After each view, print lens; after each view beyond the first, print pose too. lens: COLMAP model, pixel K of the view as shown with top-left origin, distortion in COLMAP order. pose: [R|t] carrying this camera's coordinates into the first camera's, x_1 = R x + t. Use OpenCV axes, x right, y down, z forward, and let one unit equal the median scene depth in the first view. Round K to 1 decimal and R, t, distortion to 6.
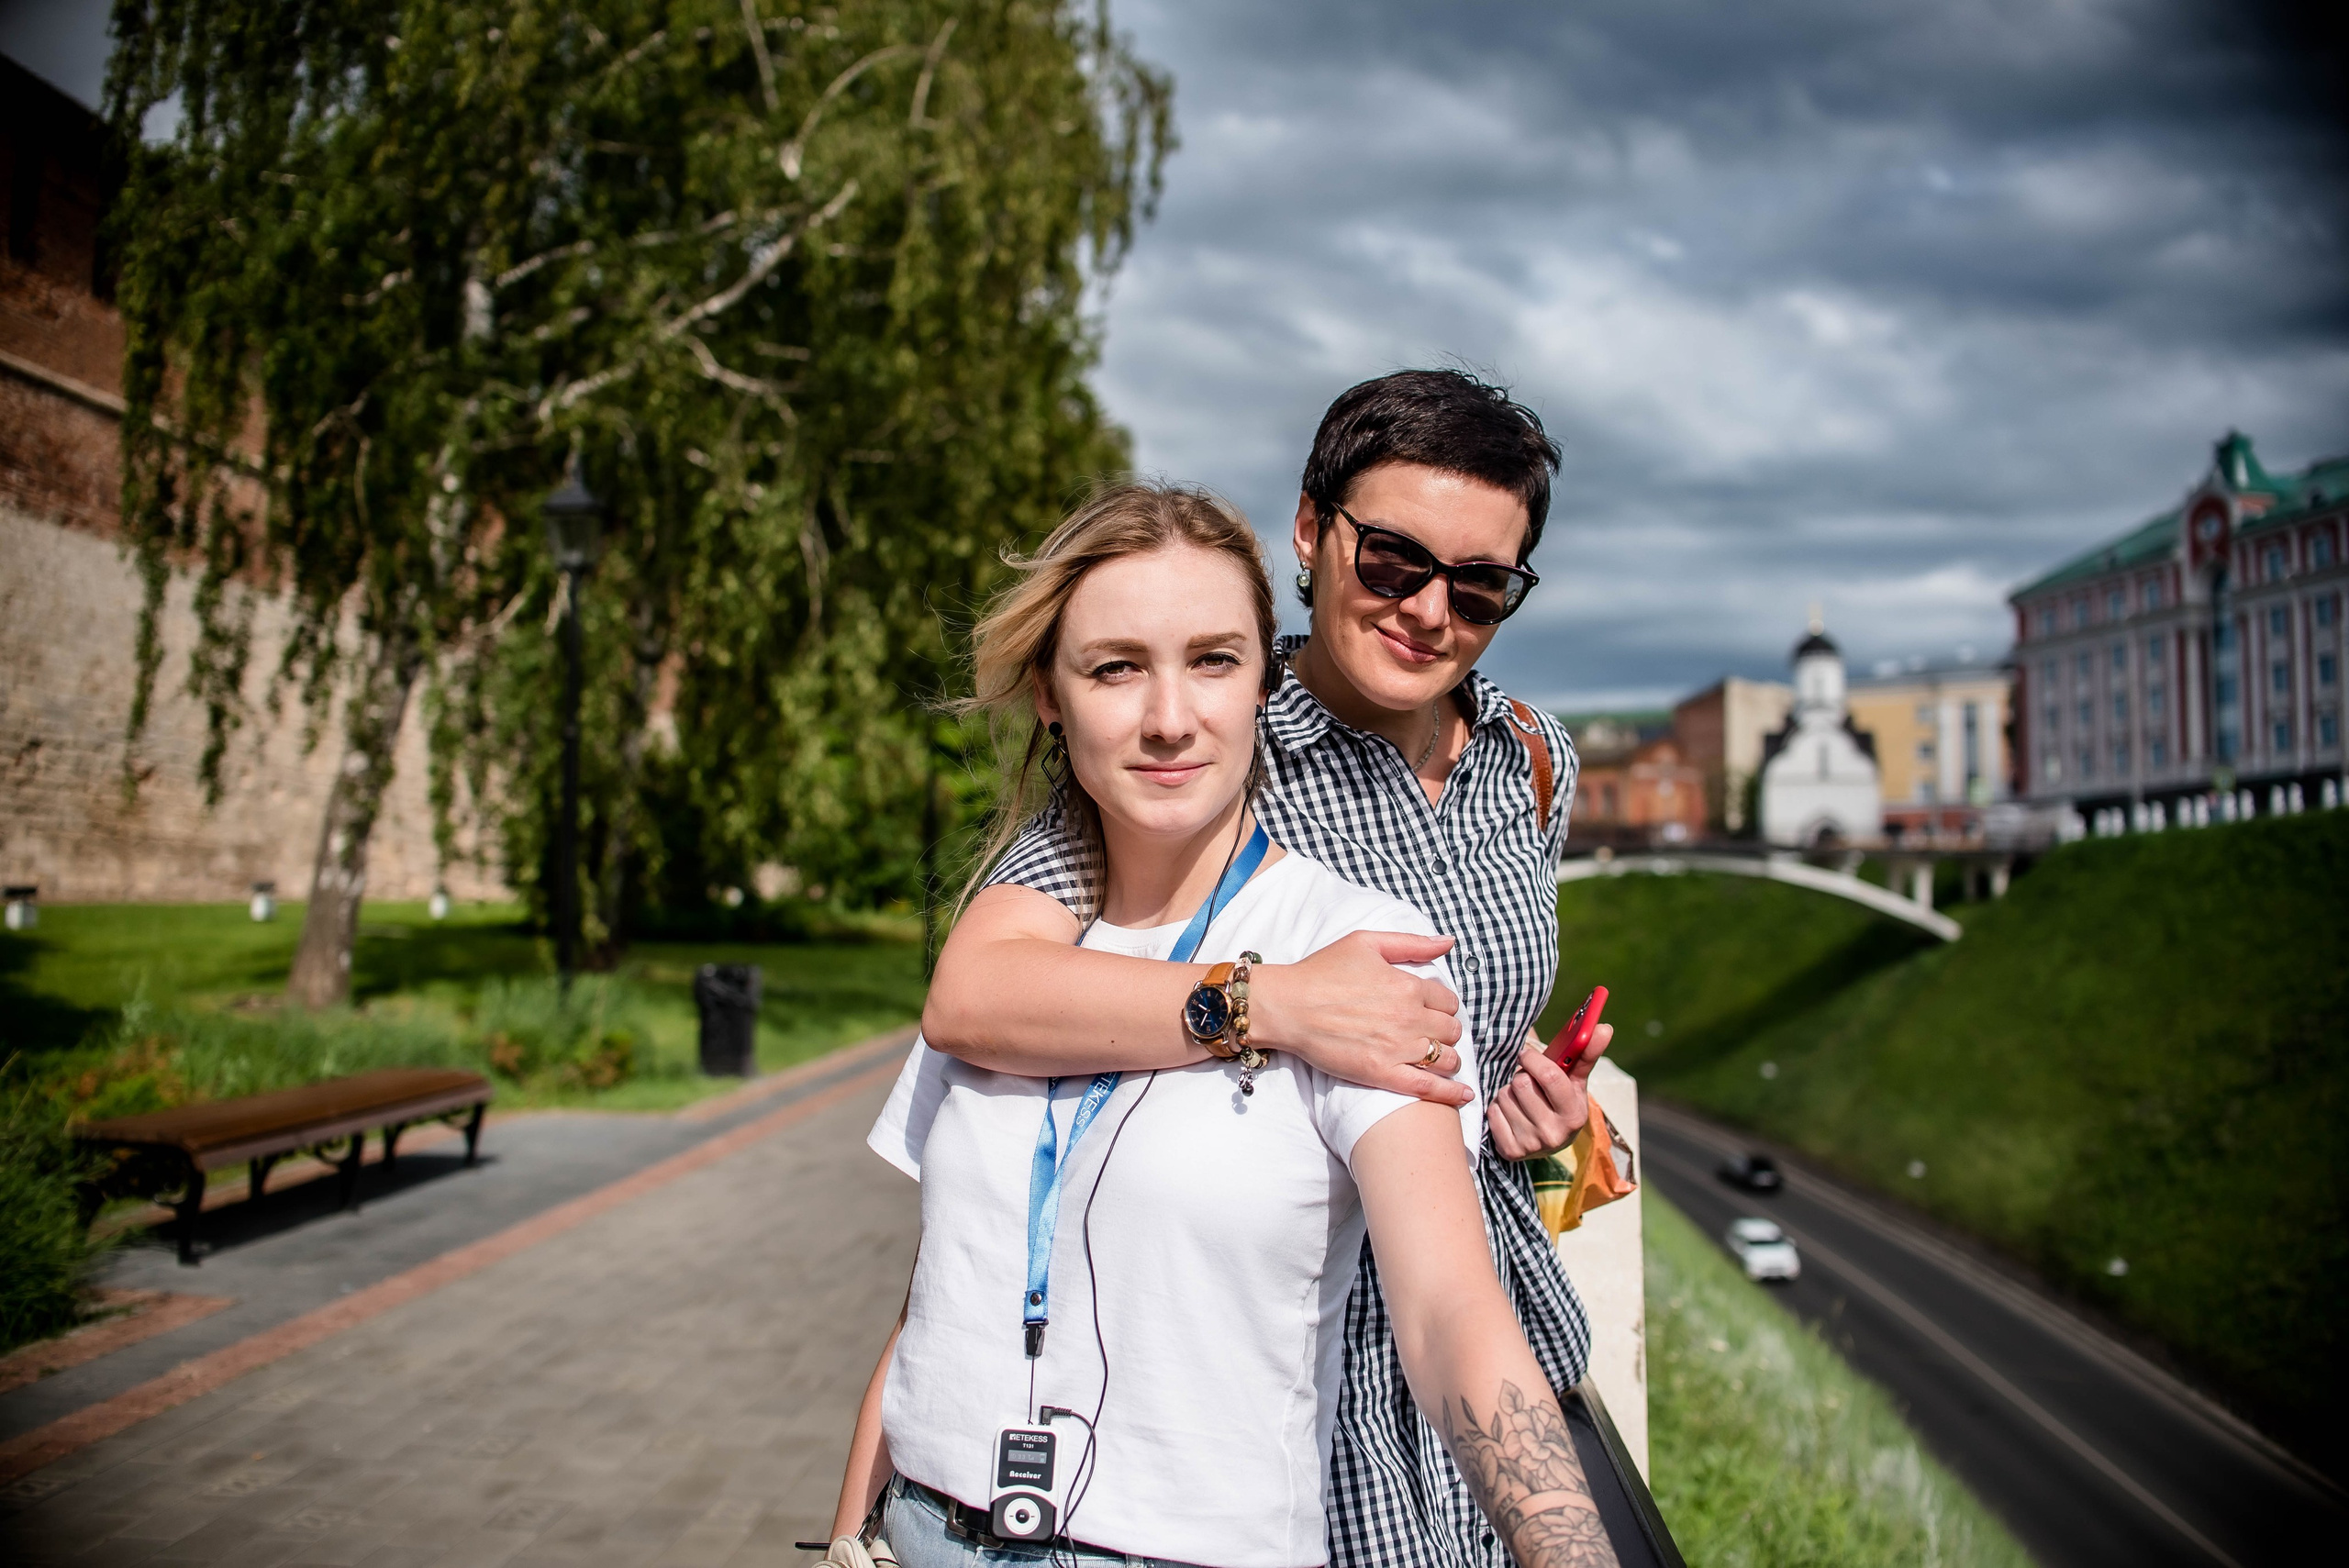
lens RADIAL K [[2373.4, 0, 1176.8], [0, 2373.4, 689.0], [0, 0, 1]] dist [-0.135960, 0.149723]
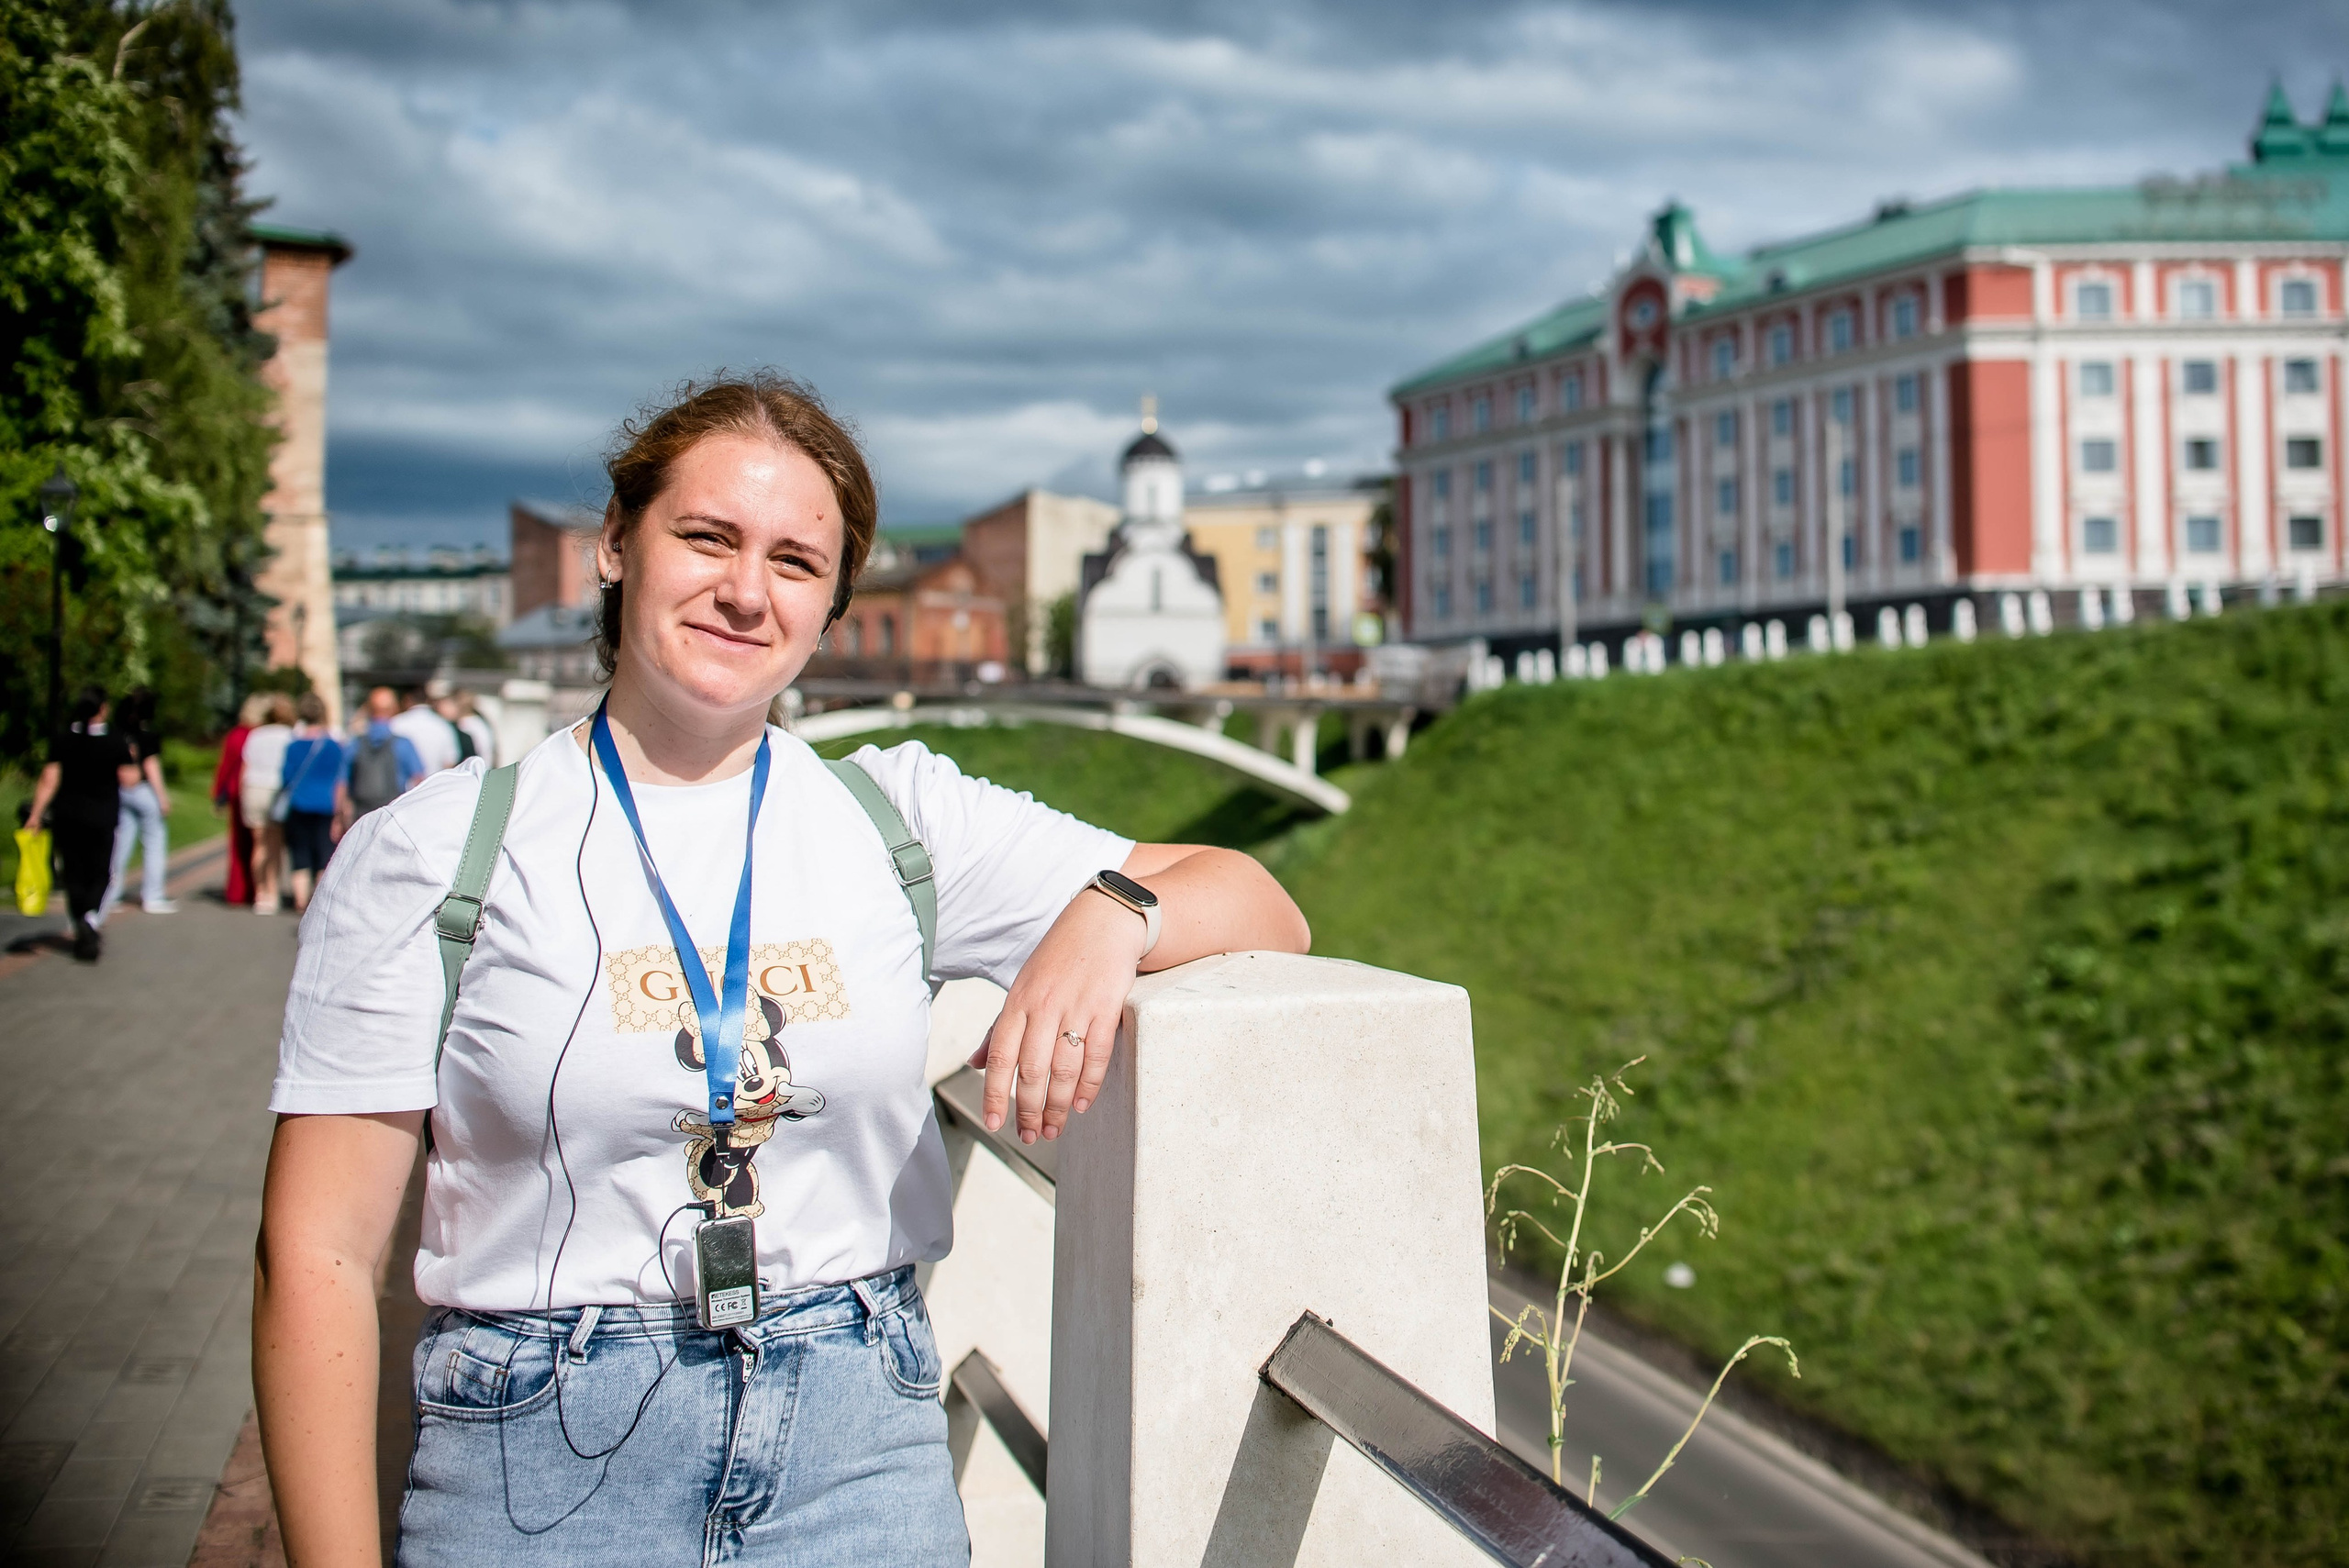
lens RADIAL K [[2373.4, 0, 1176.8], [0, 2373.4, 689.0], [0, 0, 1]] dist [-0.135960, 0.149723]
pose [[0.941869, 0.009768, 0.335837, 0.008192], [-0.030087, 0.998013, 0.055353, 0.022094], [-0.334630, -0.062240, 0.940292, 0.259422]]
